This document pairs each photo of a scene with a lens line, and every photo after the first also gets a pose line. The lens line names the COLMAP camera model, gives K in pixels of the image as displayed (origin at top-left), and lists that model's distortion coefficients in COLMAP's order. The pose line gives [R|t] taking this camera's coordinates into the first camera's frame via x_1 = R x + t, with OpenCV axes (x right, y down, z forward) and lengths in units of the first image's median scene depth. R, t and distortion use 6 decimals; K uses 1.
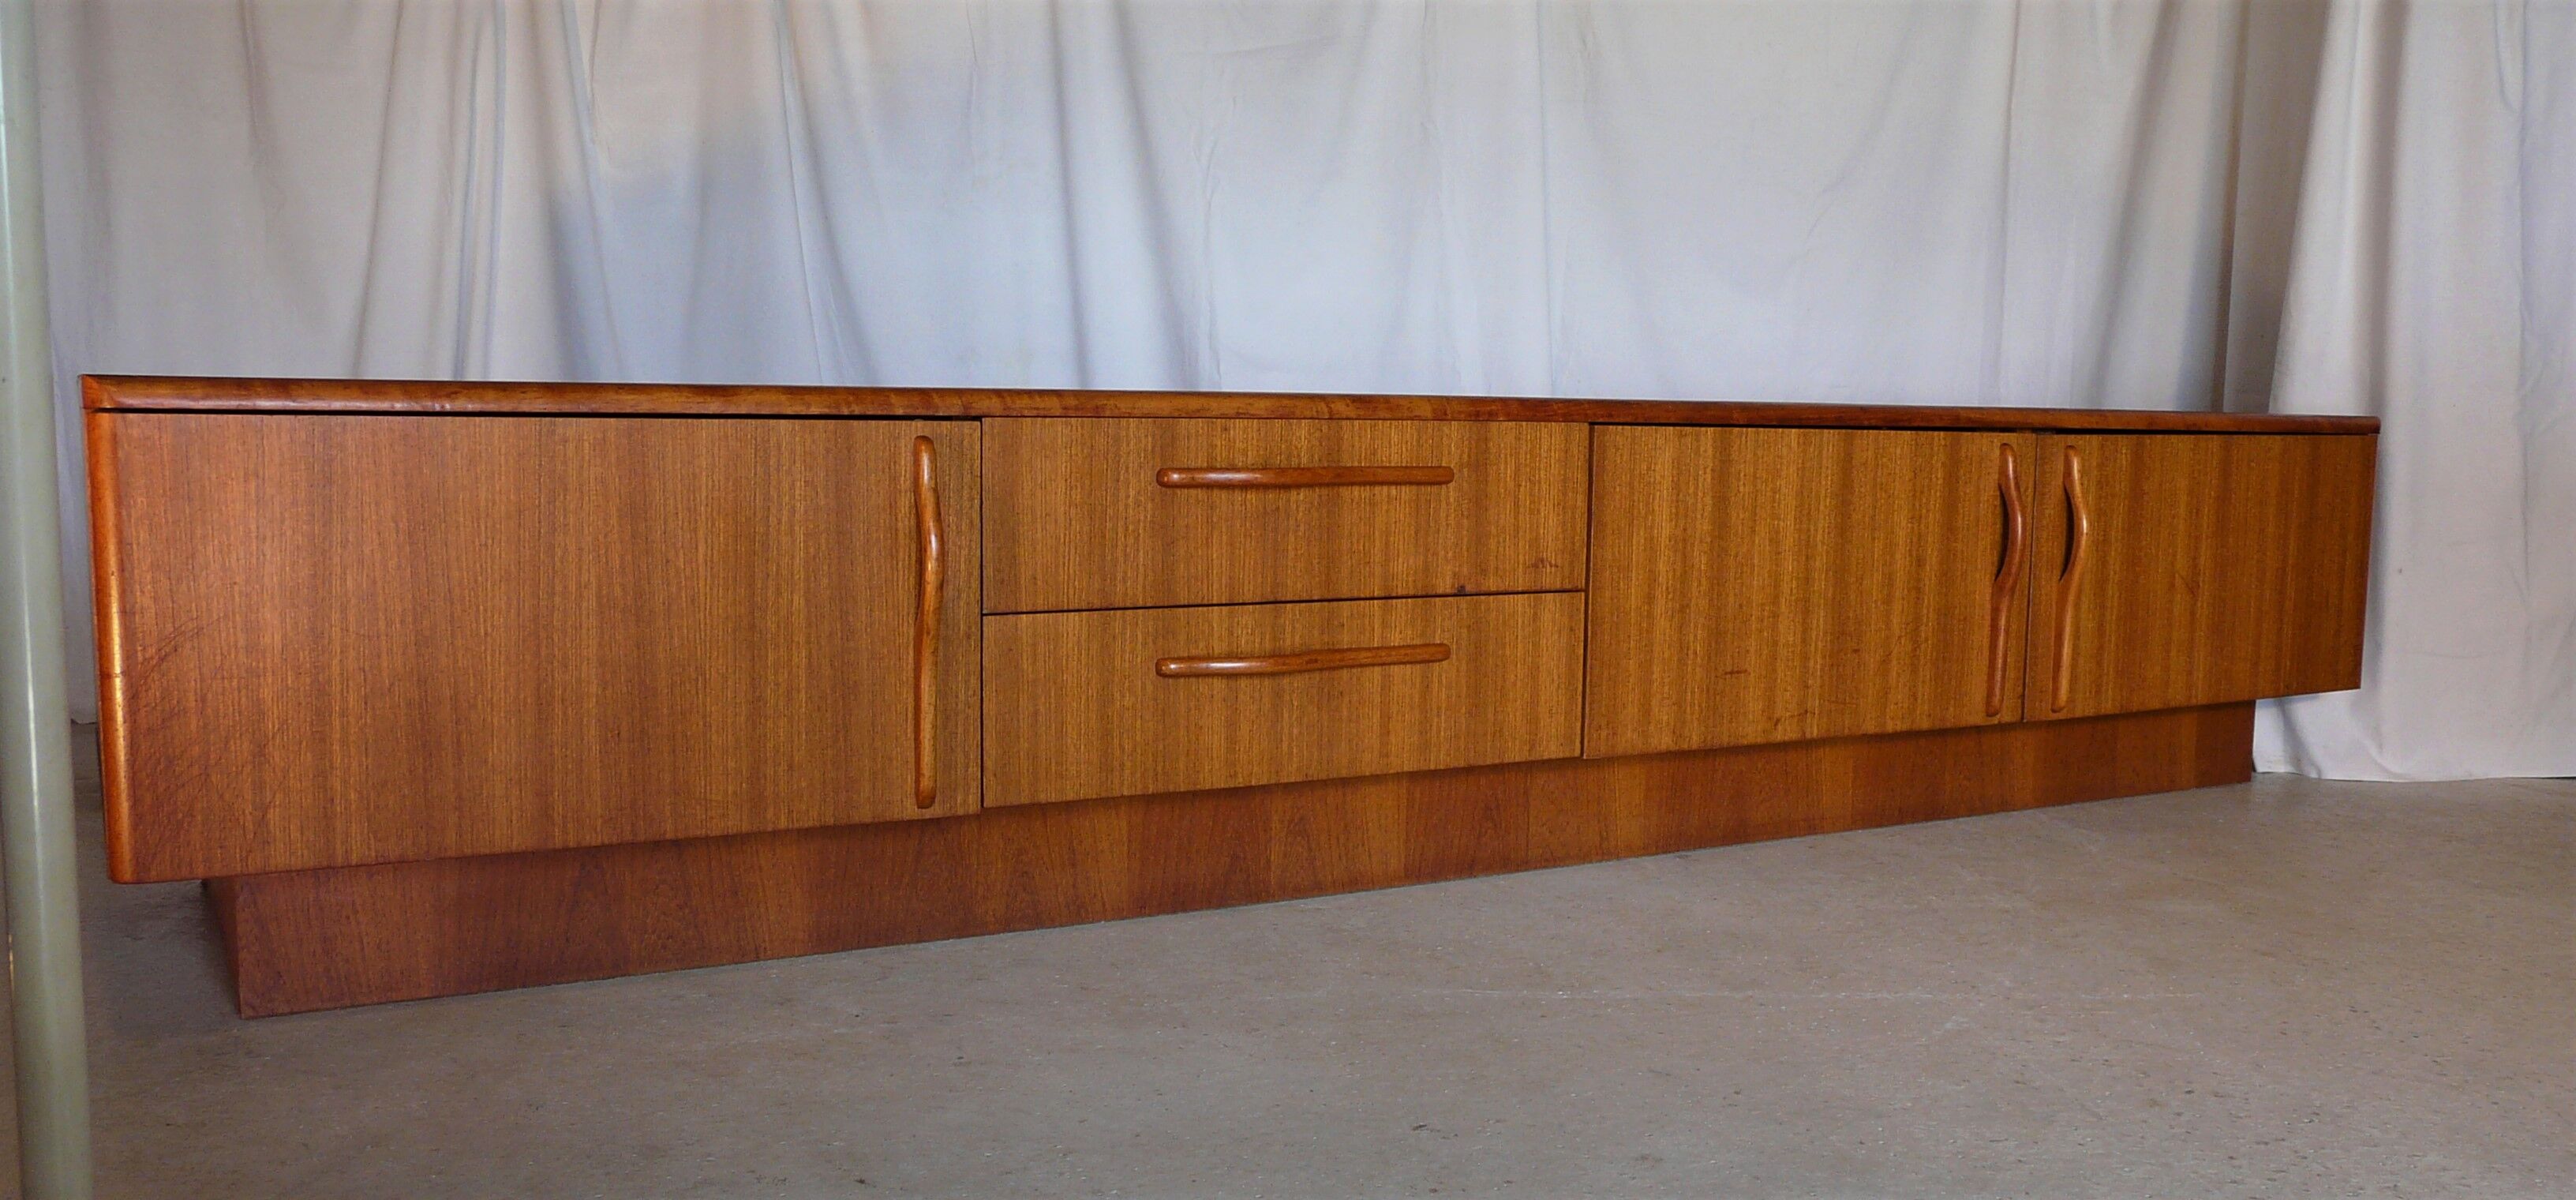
lens RADIAL K [[2058.4, 0, 1285.3], [0, 2058.4, 657.2], [0, 0, 1]] dist [-0.029997, 0.005991]
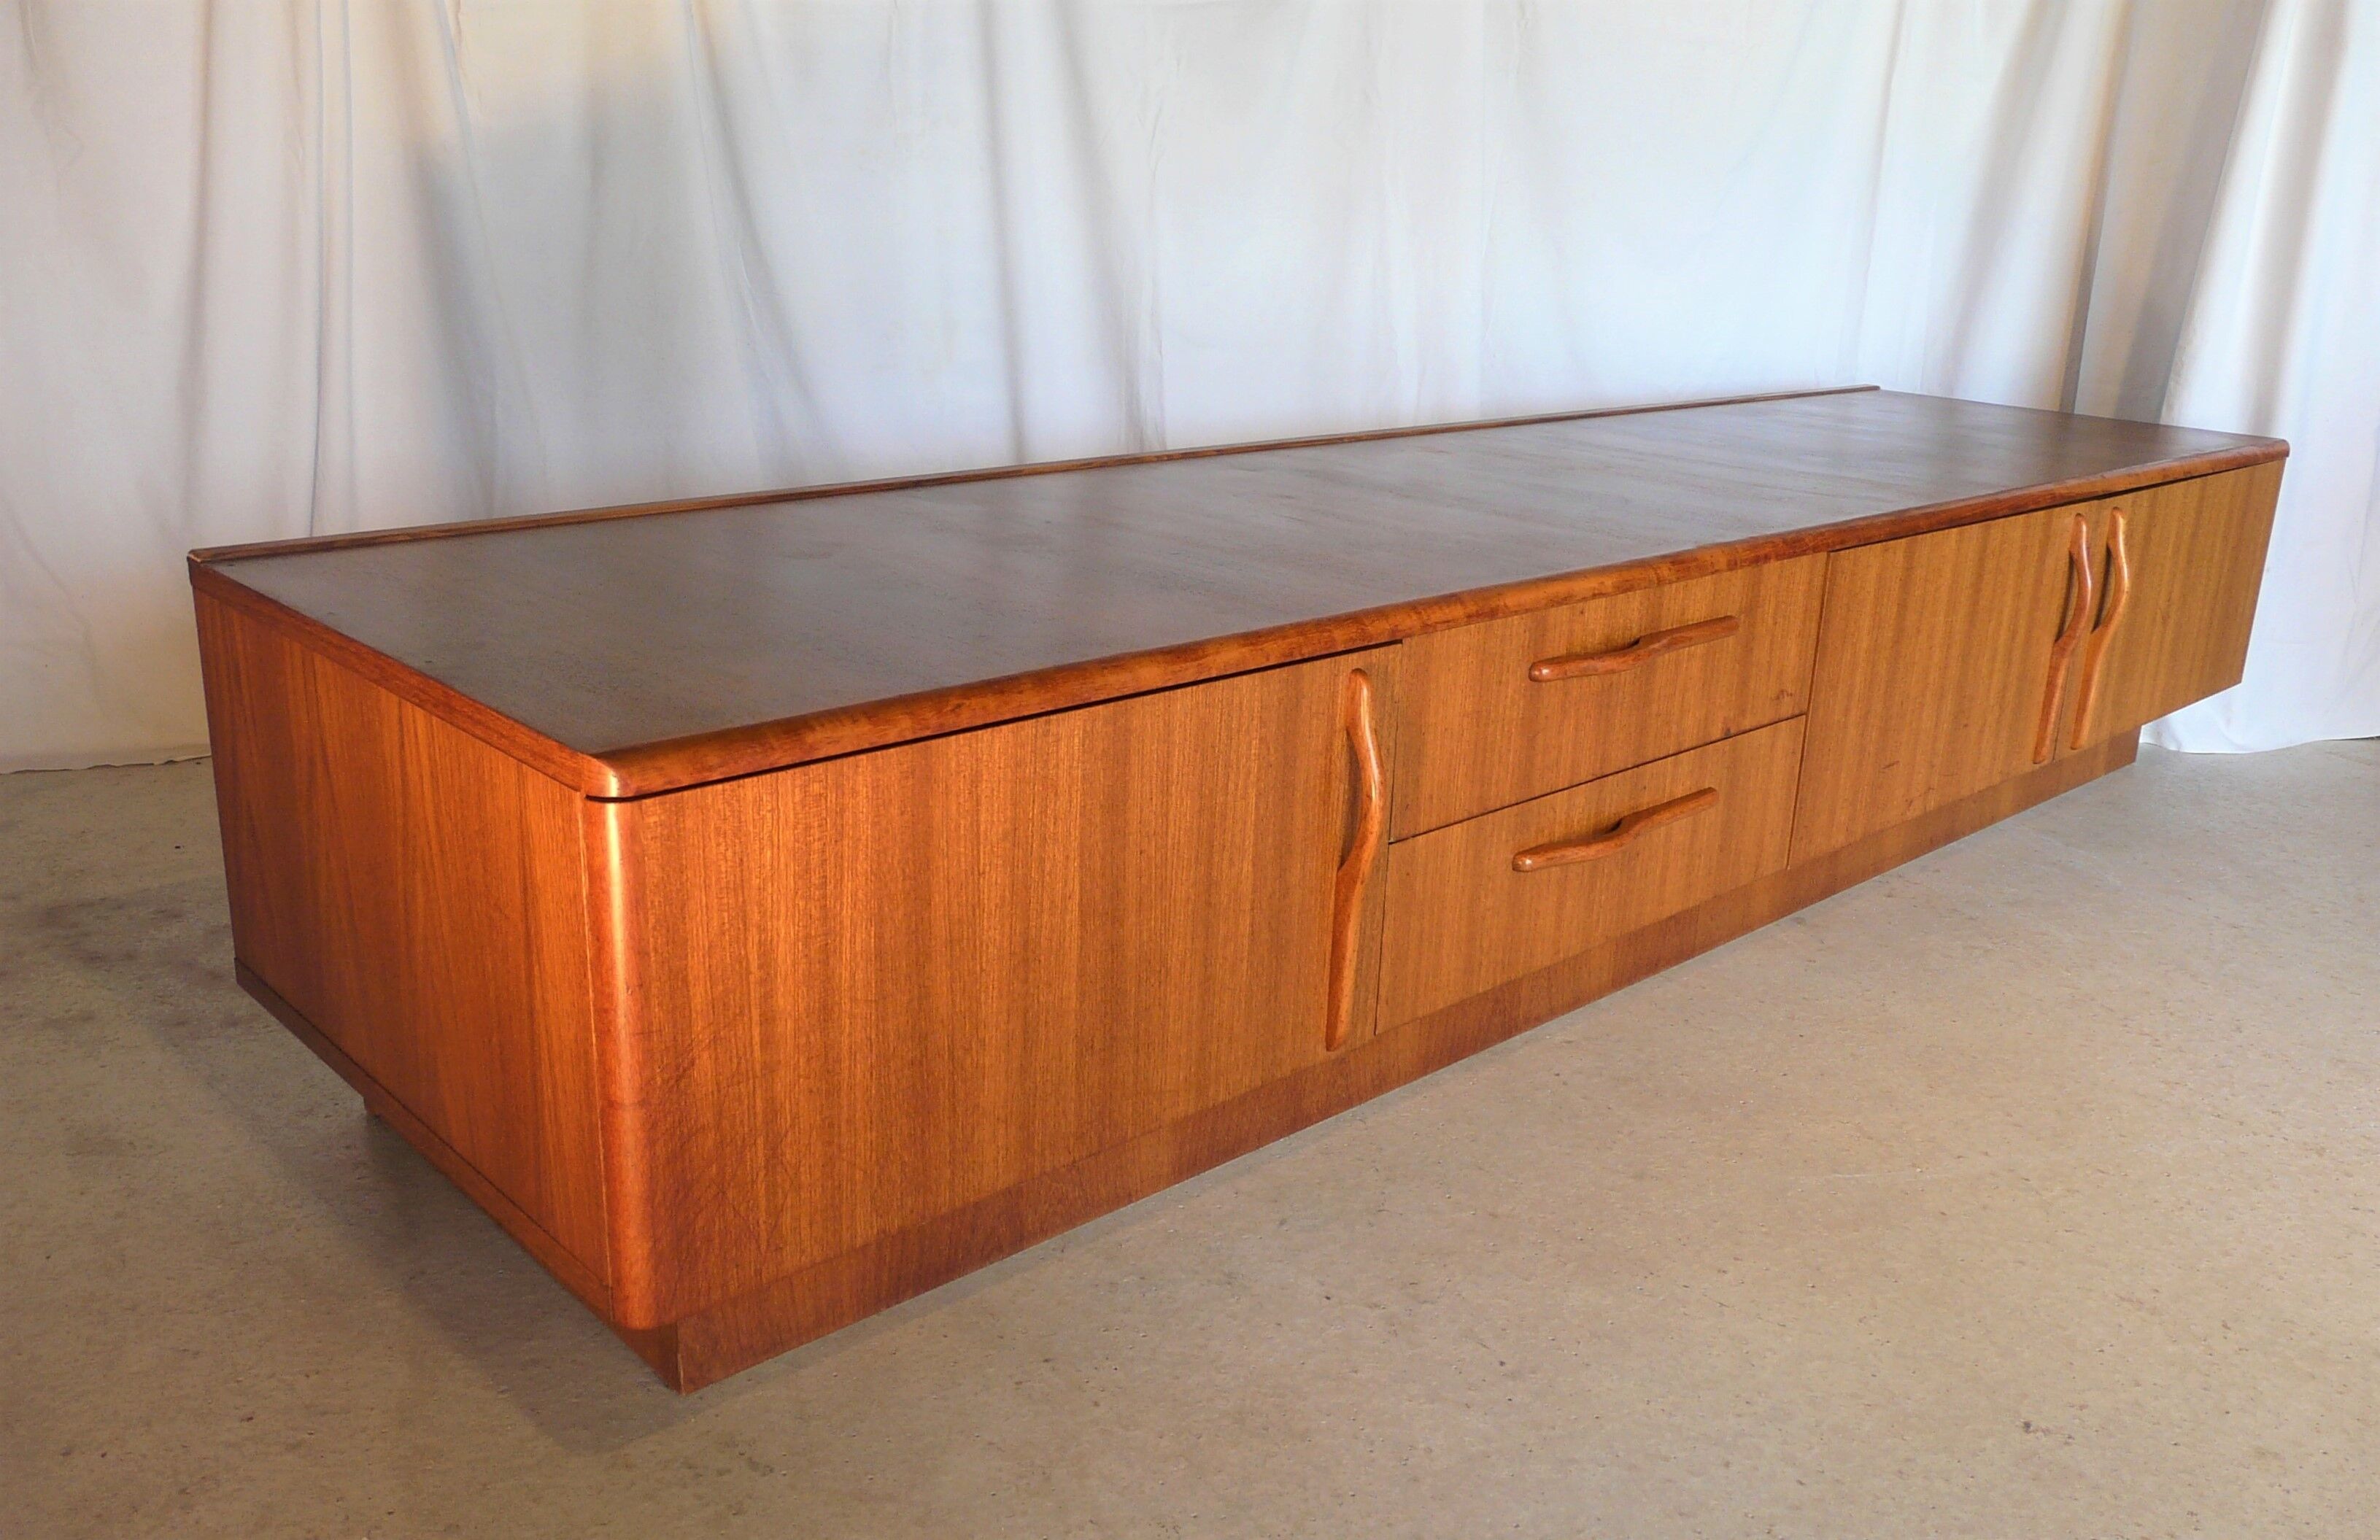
lens RADIAL K [[1894.6, 0, 1190.0], [0, 1894.6, 770.0], [0, 0, 1]] dist [-0.080417, 0.168826]
pose [[0.973455, -0.049139, 0.223541, -0.403136], [0.005056, 0.981059, 0.193642, -0.208642], [-0.228822, -0.187371, 0.955266, 0.199264]]
